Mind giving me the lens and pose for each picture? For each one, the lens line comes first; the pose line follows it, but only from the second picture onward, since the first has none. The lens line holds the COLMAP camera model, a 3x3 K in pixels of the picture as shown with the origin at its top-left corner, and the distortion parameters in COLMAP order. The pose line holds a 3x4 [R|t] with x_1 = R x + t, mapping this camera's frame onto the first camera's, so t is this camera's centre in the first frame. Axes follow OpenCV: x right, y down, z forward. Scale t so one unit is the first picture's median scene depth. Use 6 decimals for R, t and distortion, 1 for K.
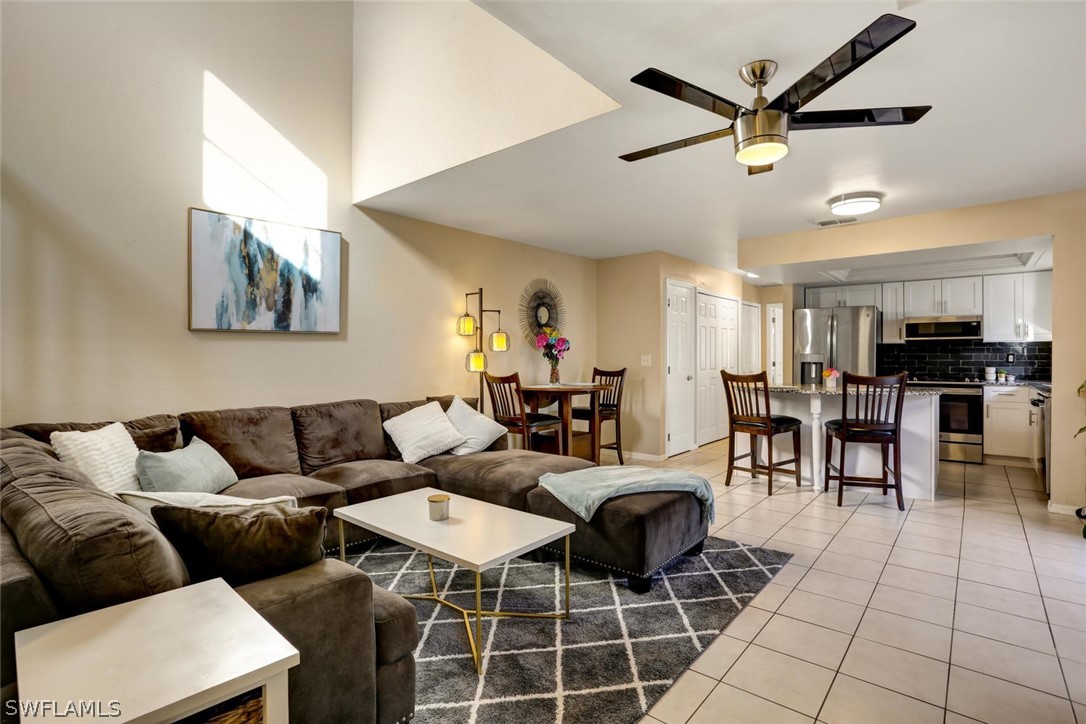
lens RADIAL K [[553.2, 0, 525.7], [0, 553.2, 354.2], [0, 0, 1]] dist [-0.049918, 0.012775]
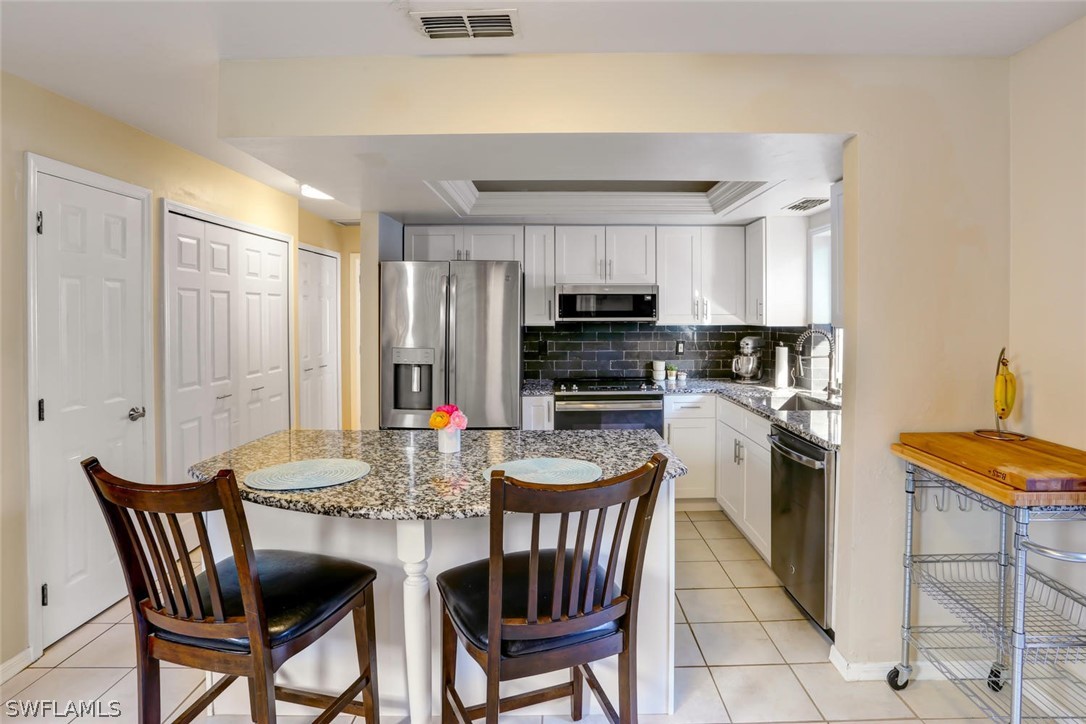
lens RADIAL K [[553.2, 0, 545.4], [0, 553.2, 321.5], [0, 0, 1]] dist [-0.049918, 0.012775]
pose [[0.768591, -0.004256, 0.639727, 0.313295], [-0.002999, 0.999943, 0.010255, -0.034181], [-0.639734, -0.009800, 0.768534, 0.567340]]
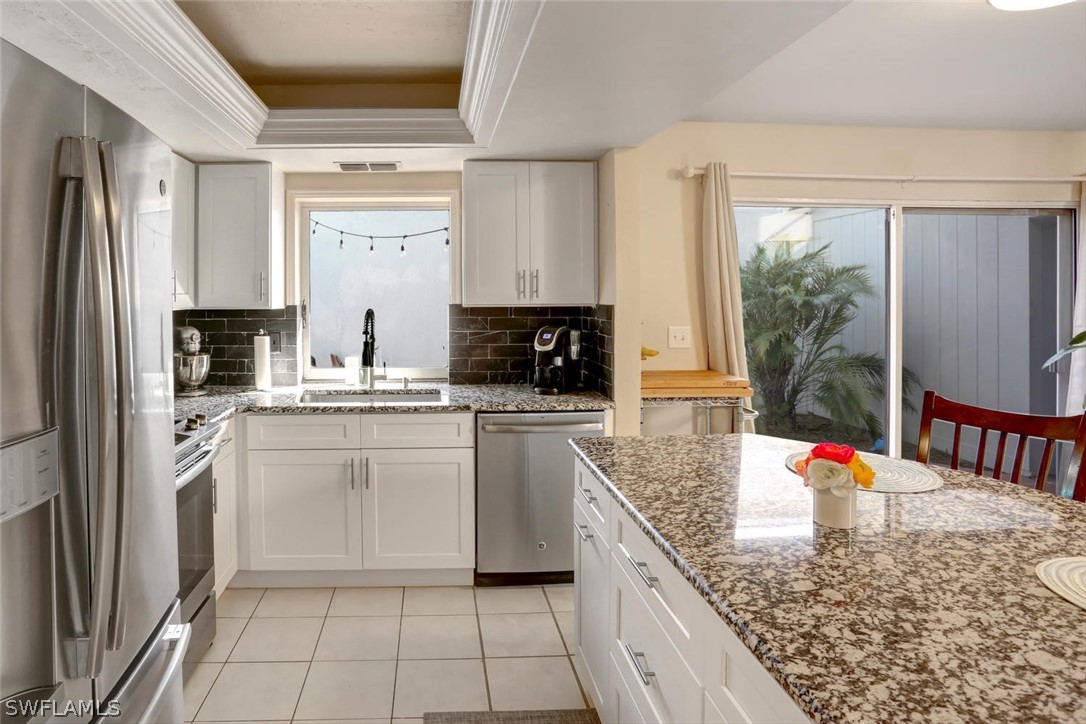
lens RADIAL K [[619.4, 0, 474.8], [0, 619.4, 301.2], [0, 0, 1]] dist [-0.068965, 0.031107]
pose [[-0.684155, -0.002903, 0.729331, 0.412483], [0.002967, 0.999973, 0.006763, -0.032844], [-0.729330, 0.006790, -0.684128, 1.109154]]
